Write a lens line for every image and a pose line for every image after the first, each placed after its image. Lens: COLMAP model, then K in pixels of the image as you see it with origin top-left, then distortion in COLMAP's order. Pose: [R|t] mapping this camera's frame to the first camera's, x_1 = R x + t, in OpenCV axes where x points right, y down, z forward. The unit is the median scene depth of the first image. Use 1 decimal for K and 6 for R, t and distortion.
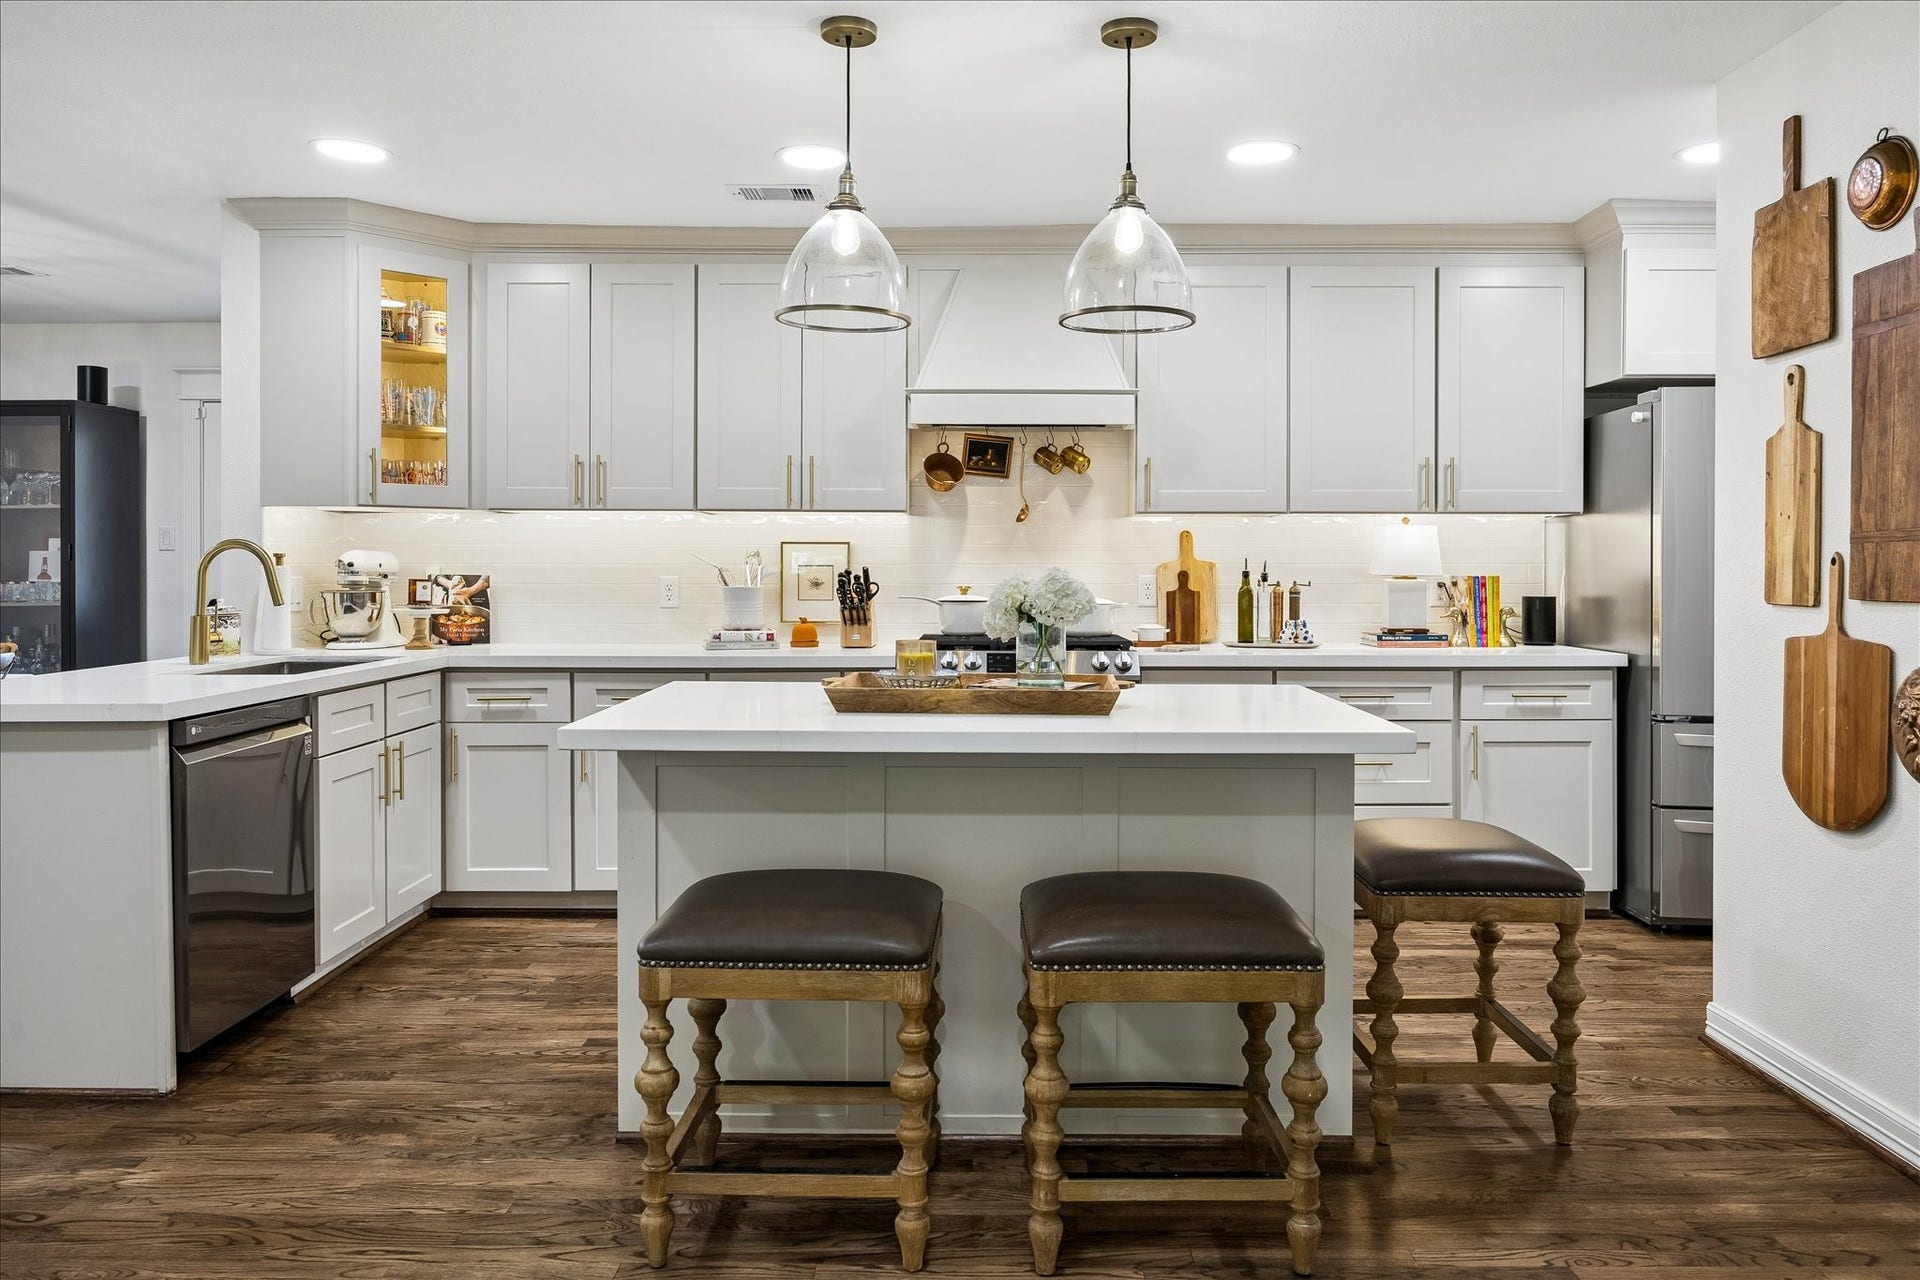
lens RADIAL K [[1352.4, 0, 978.4], [0, 1352.4, 573.0], [0, 0, 1]] dist [-0.008116, 0.004531]
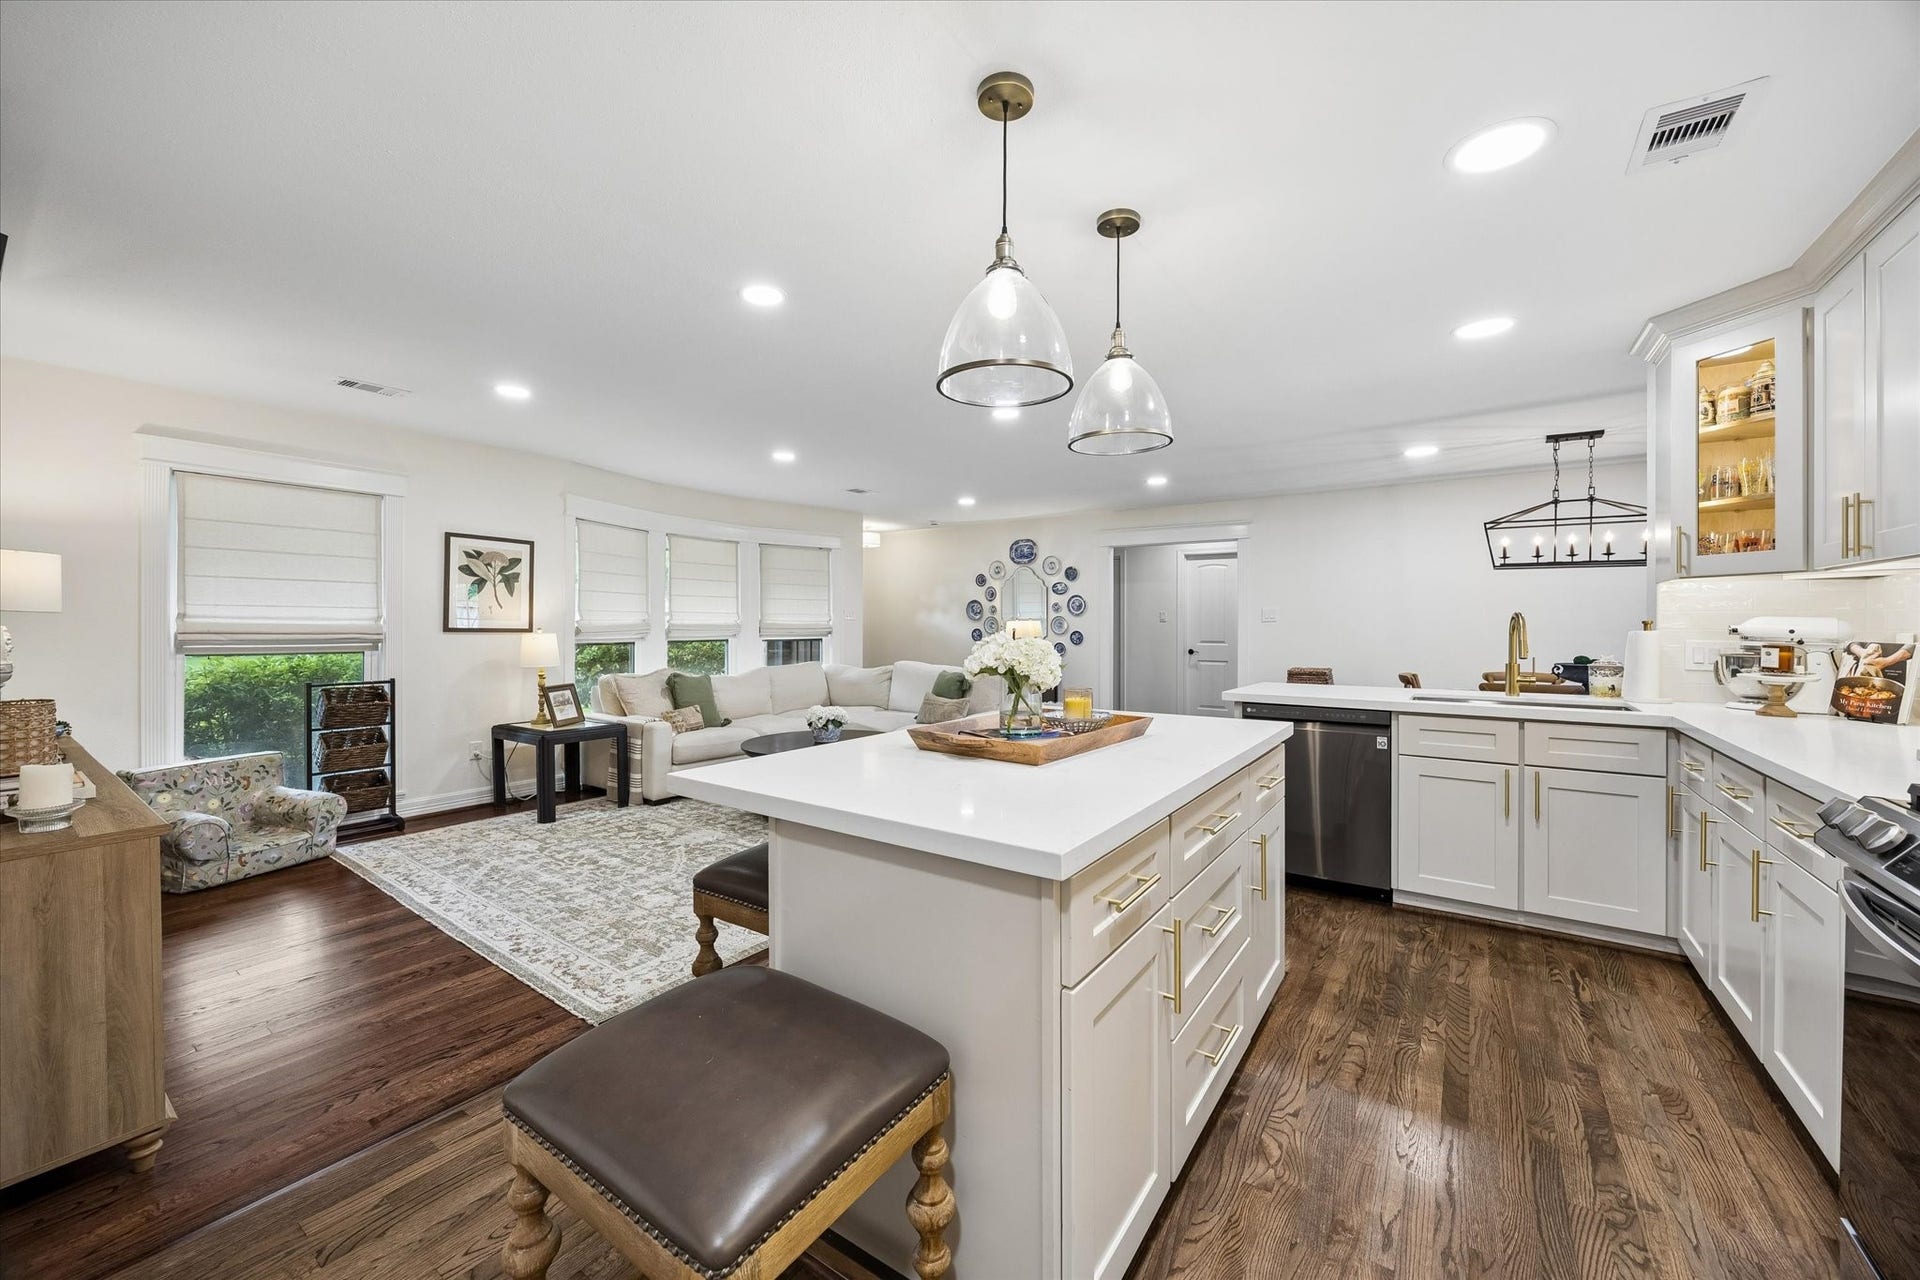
lens RADIAL K [[718.3, 0, 966.5], [0, 718.3, 624.4], [0, 0, 1]] dist [-0.005804, -0.000131]
pose [[-0.563575, -0.005318, -0.826048, 0.351183], [-0.009956, 0.999950, 0.000355, -0.005124], [0.826005, 0.008424, -0.563600, 0.799596]]
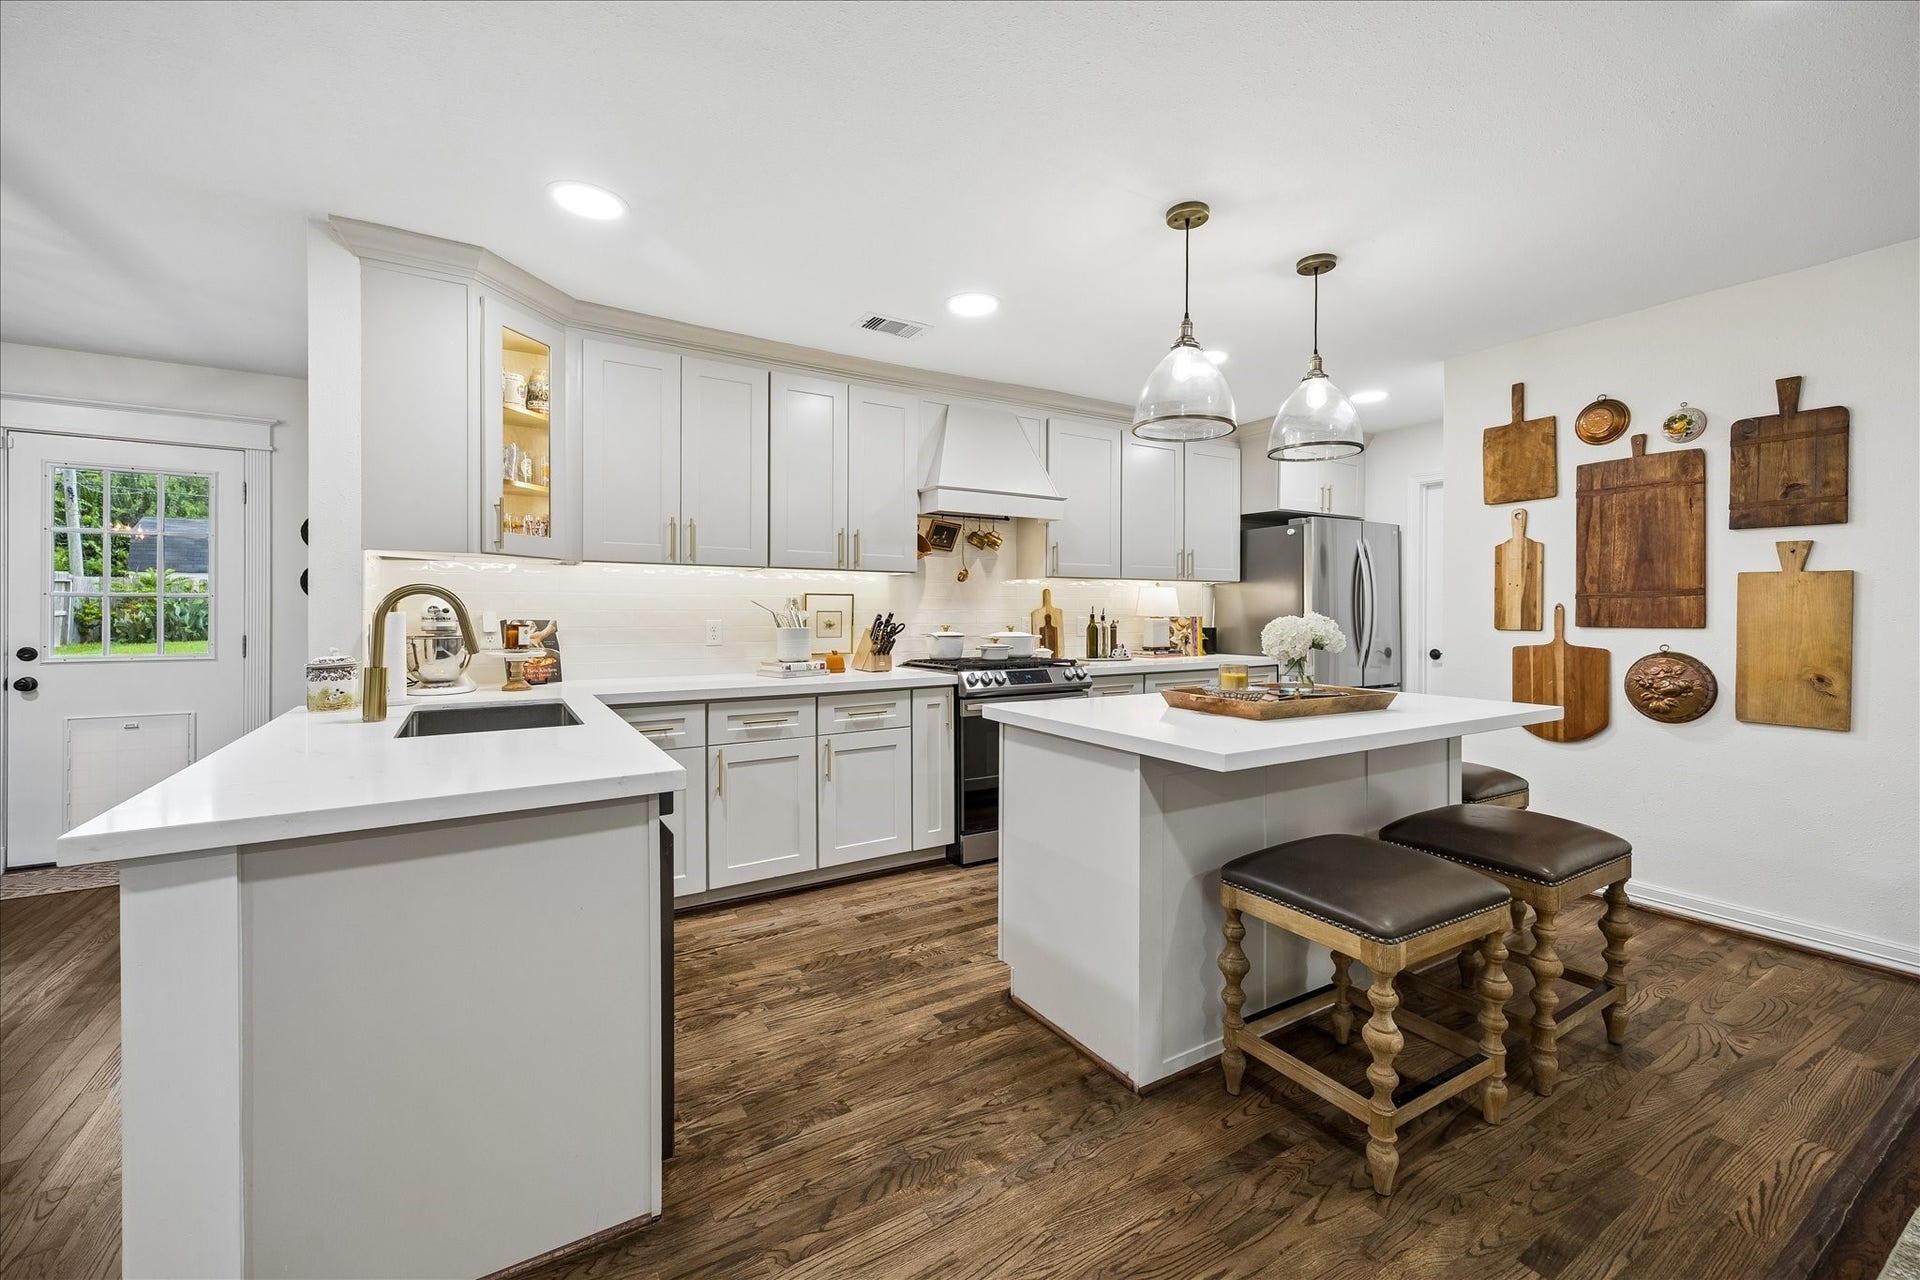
lens RADIAL K [[781.6, 0, 962.8], [0, 781.6, 612.7], [0, 0, 1]] dist [0.007608, -0.000163]
pose [[0.846137, -0.002810, 0.532959, -0.443180], [0.005105, 0.999983, -0.002833, -0.001261], [-0.532942, 0.005118, 0.846137, 0.289512]]
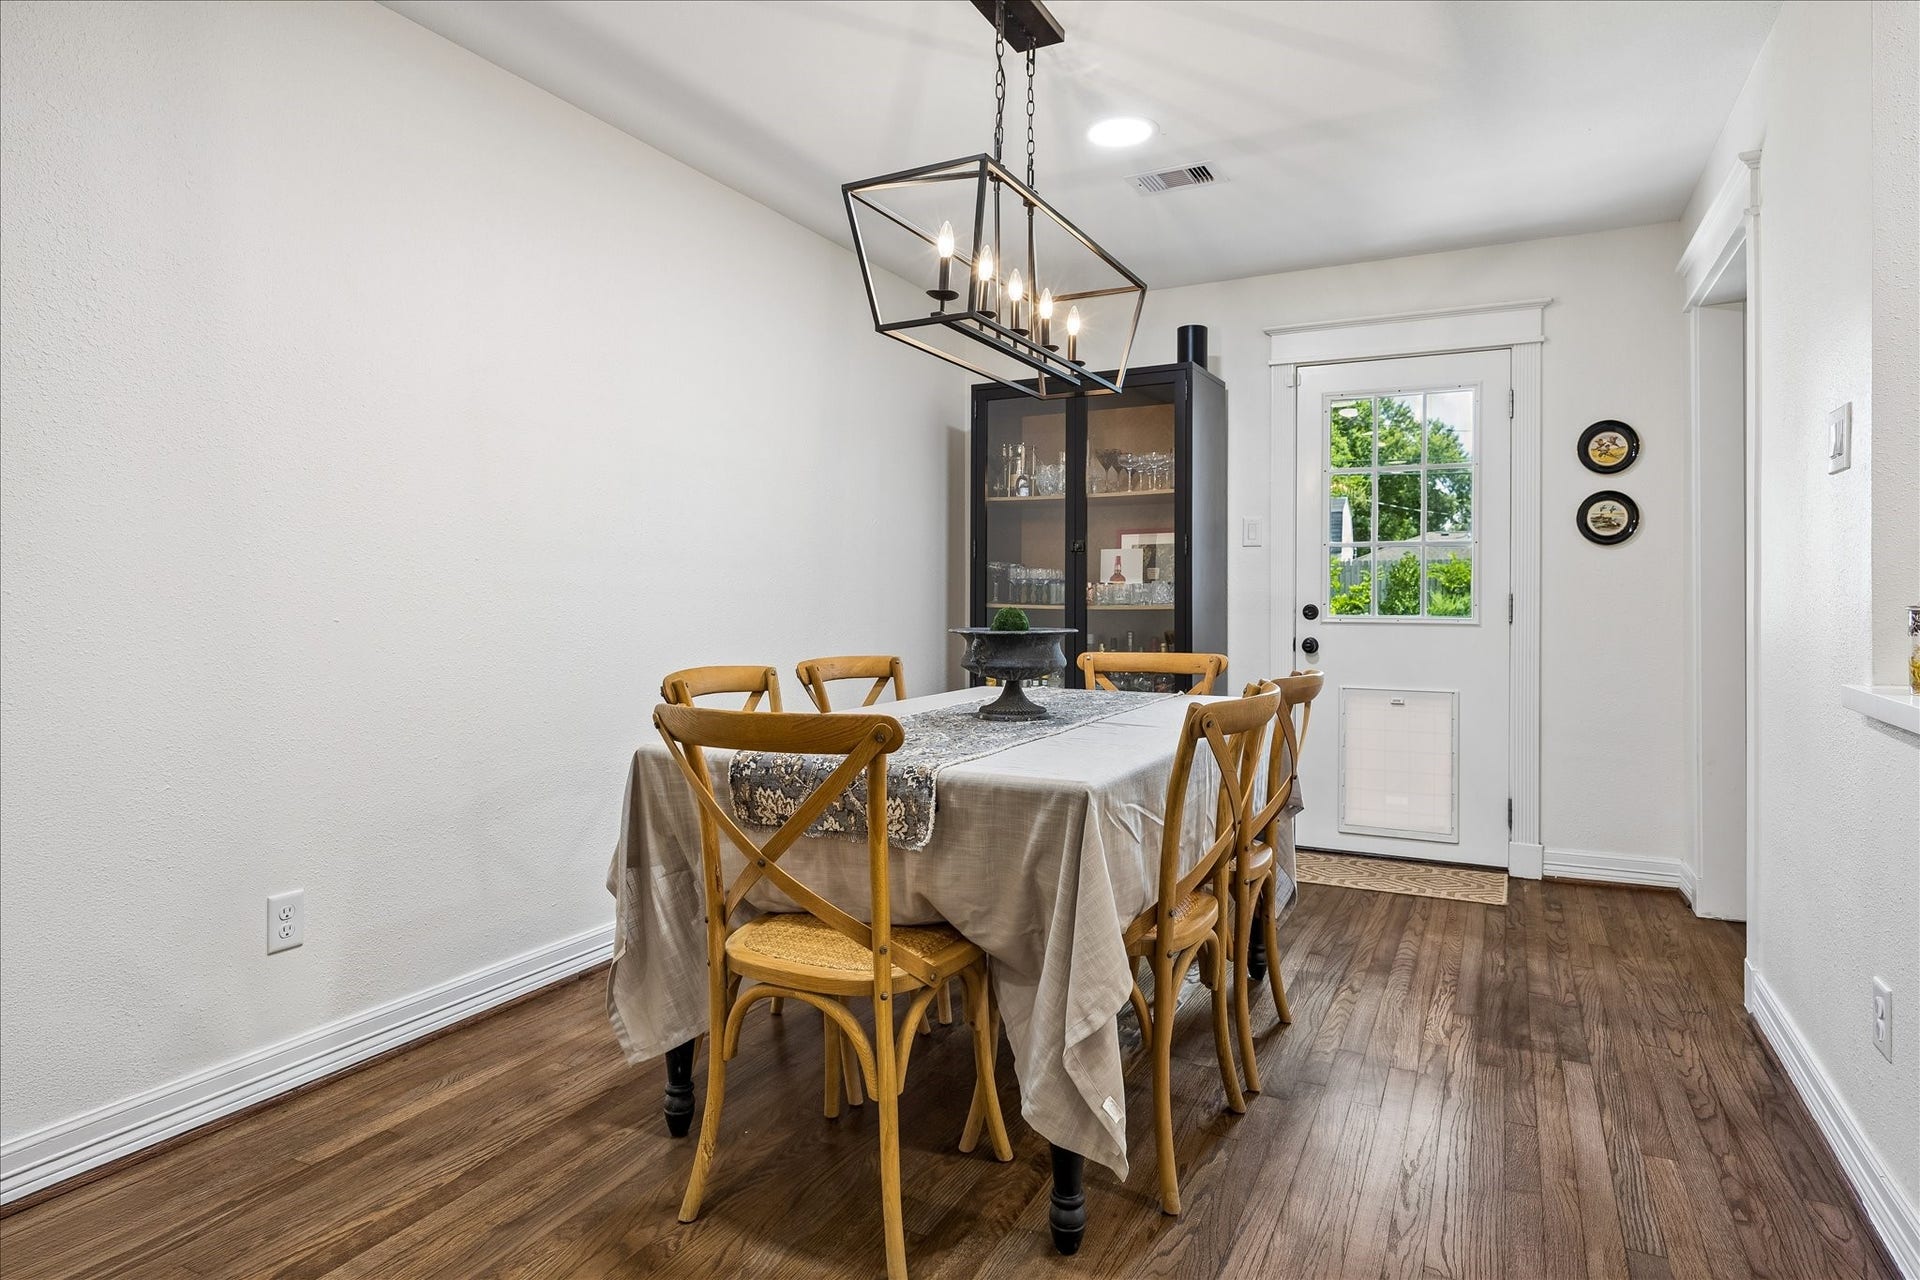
lens RADIAL K [[1022.1, 0, 962.7], [0, 1022.1, 624.8], [0, 0, 1]] dist [-0.003908, -0.000951]
pose [[0.895040, 0.011201, -0.445845, -0.705773], [-0.004058, 0.999848, 0.016974, 0.033044], [0.445967, -0.013383, 0.894949, 0.511380]]
